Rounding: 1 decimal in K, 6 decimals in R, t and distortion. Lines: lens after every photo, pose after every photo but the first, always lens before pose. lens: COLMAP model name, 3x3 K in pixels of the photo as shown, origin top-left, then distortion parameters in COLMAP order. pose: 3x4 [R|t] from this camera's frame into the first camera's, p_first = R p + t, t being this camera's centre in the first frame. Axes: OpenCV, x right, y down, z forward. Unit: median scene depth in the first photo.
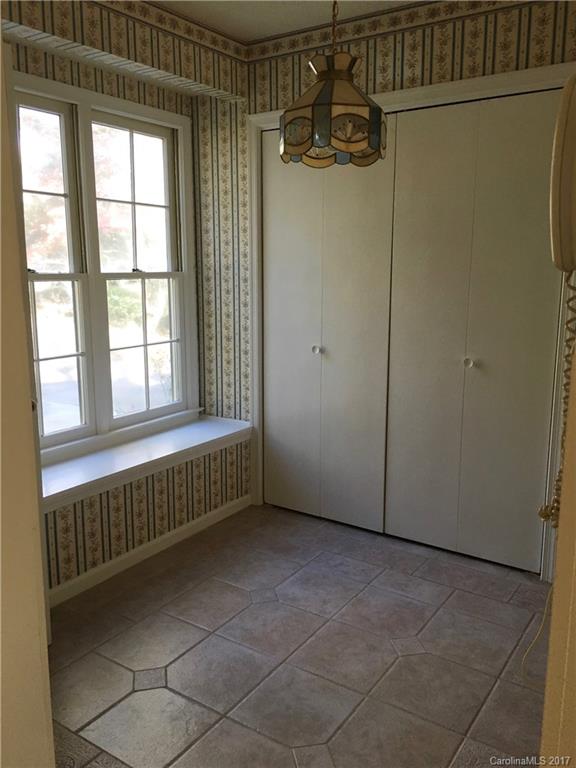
lens RADIAL K [[659.1, 0, 292.1], [0, 659.1, 385.4], [0, 0, 1]] dist [0.080475, -0.073237]
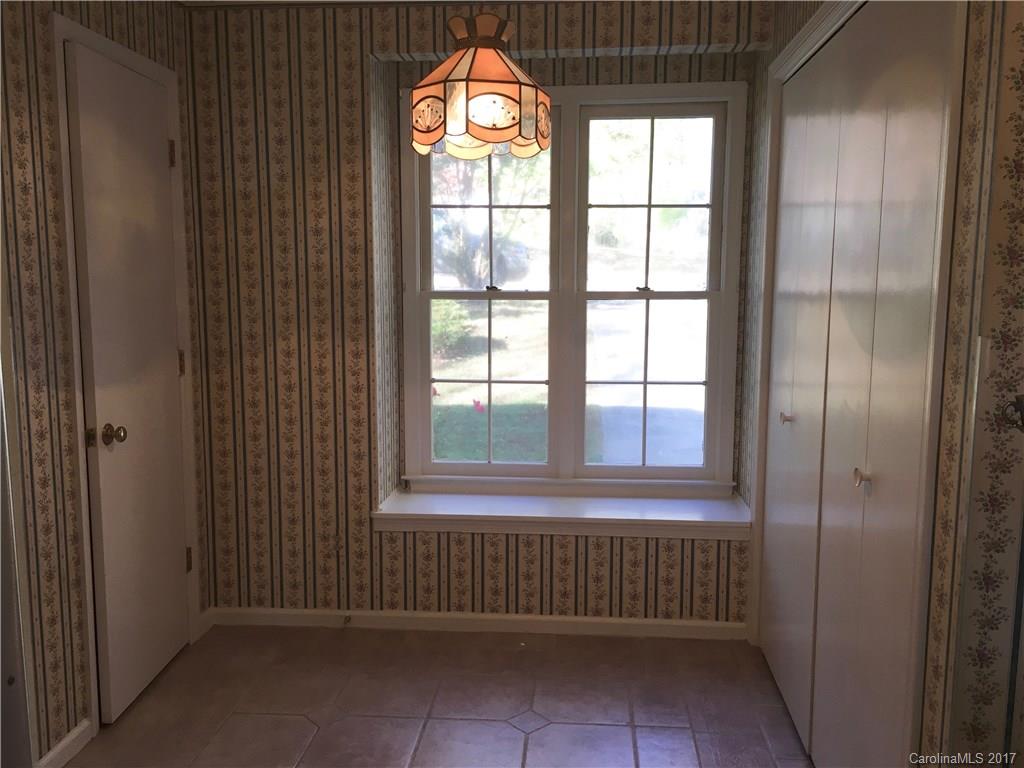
lens RADIAL K [[878.8, 0, 514.2], [0, 878.8, 379.7], [0, 0, 1]] dist [0.080475, -0.073237]
pose [[0.482408, 0.108466, -0.869205, 0.629336], [-0.161605, 0.986291, 0.033386, -0.076072], [0.860910, 0.124362, 0.493323, 0.359636]]
